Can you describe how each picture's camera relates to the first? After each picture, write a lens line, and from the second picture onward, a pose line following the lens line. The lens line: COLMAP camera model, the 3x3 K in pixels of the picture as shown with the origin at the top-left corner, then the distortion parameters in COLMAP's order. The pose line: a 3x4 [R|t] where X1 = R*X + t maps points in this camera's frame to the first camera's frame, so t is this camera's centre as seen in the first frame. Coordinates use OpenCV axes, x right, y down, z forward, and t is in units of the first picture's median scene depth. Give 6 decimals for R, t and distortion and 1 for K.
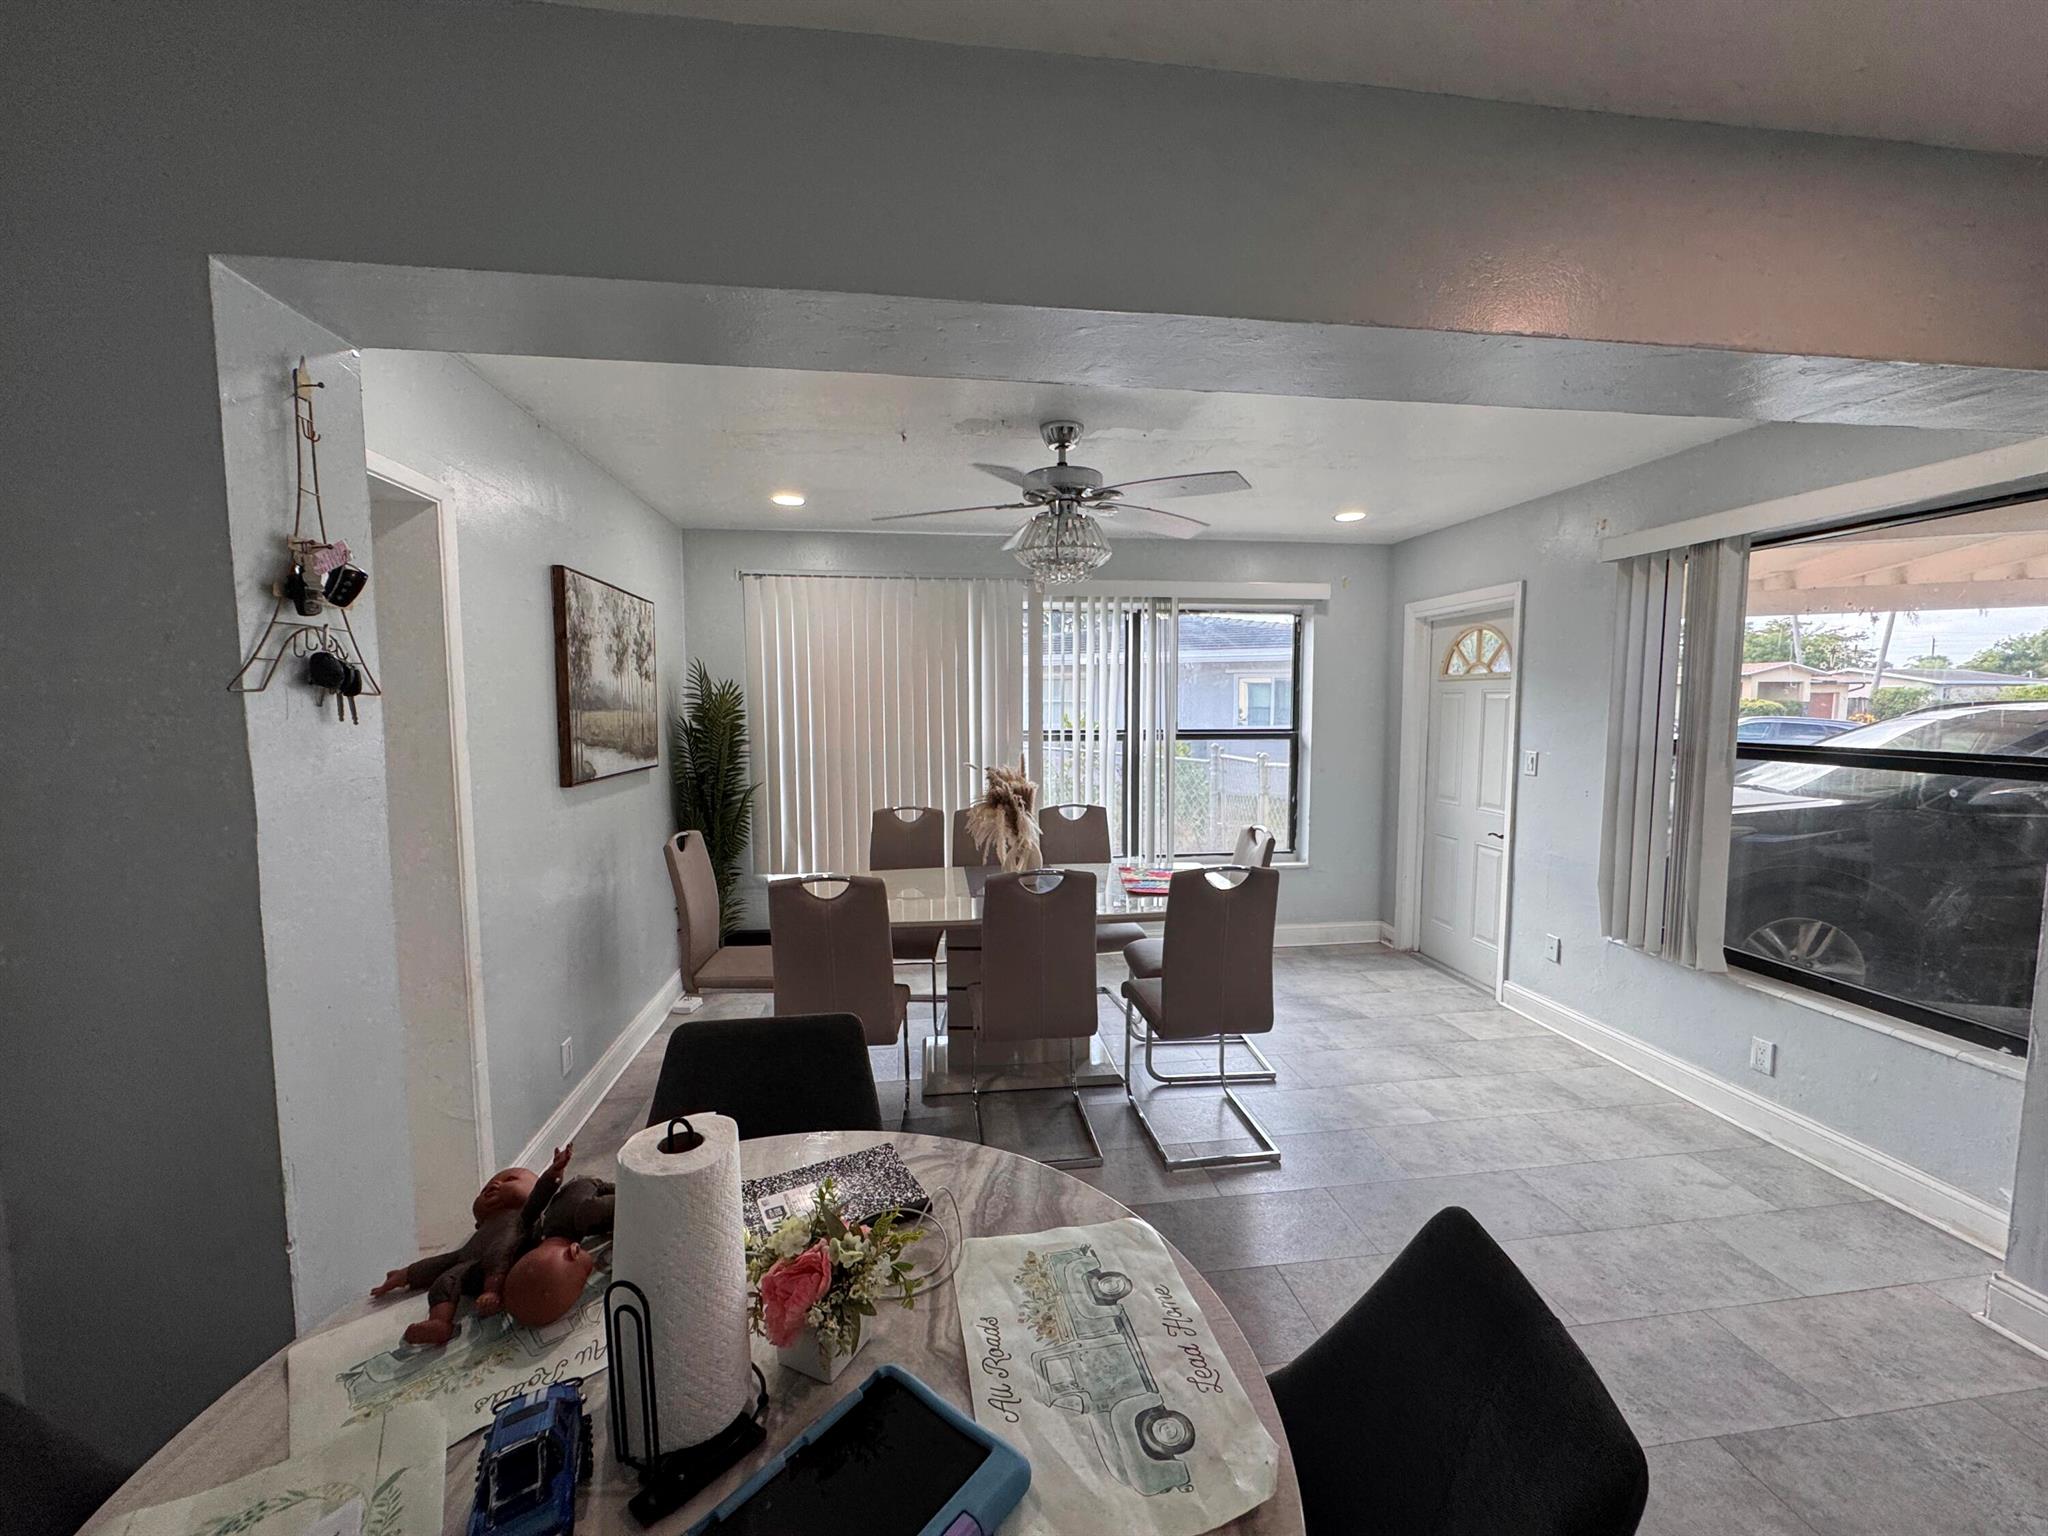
lens RADIAL K [[818.2, 0, 1020.4], [0, 818.2, 763.6], [0, 0, 1]] dist [-0.007832, 0.001409]
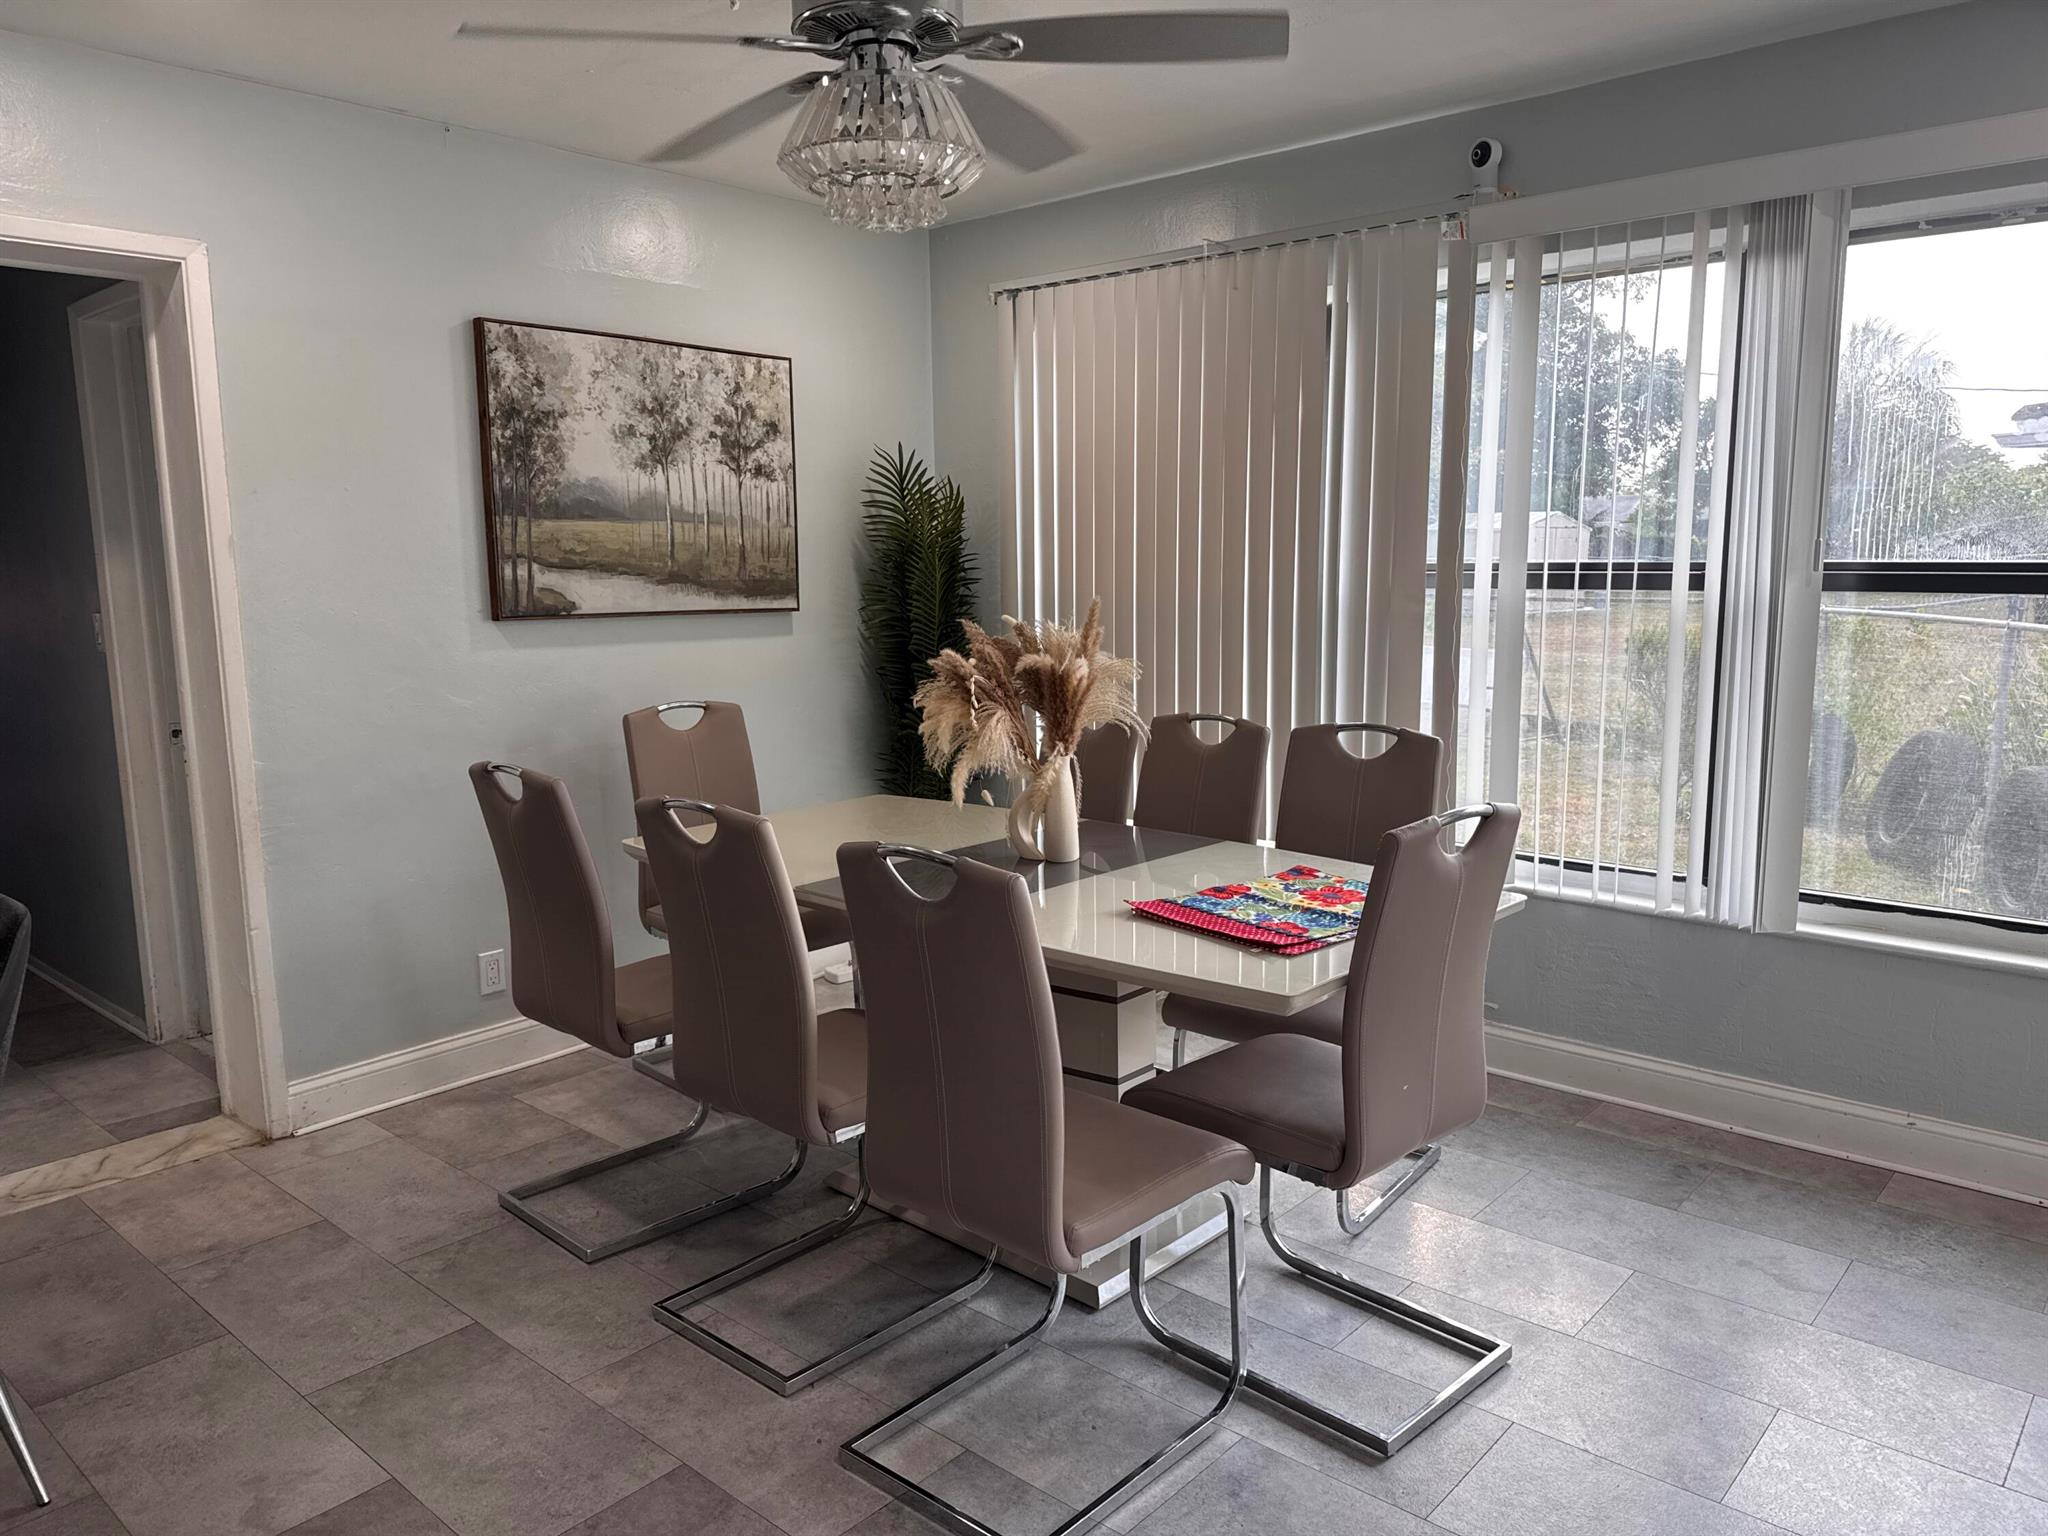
lens RADIAL K [[1435.5, 0, 1025.1], [0, 1435.5, 779.0], [0, 0, 1]] dist [0.012112, -0.013908]
pose [[0.656411, 0.112320, -0.745995, 0.608401], [-0.052063, 0.993241, 0.103736, 0.008913], [0.752605, -0.029255, 0.657822, 0.395604]]
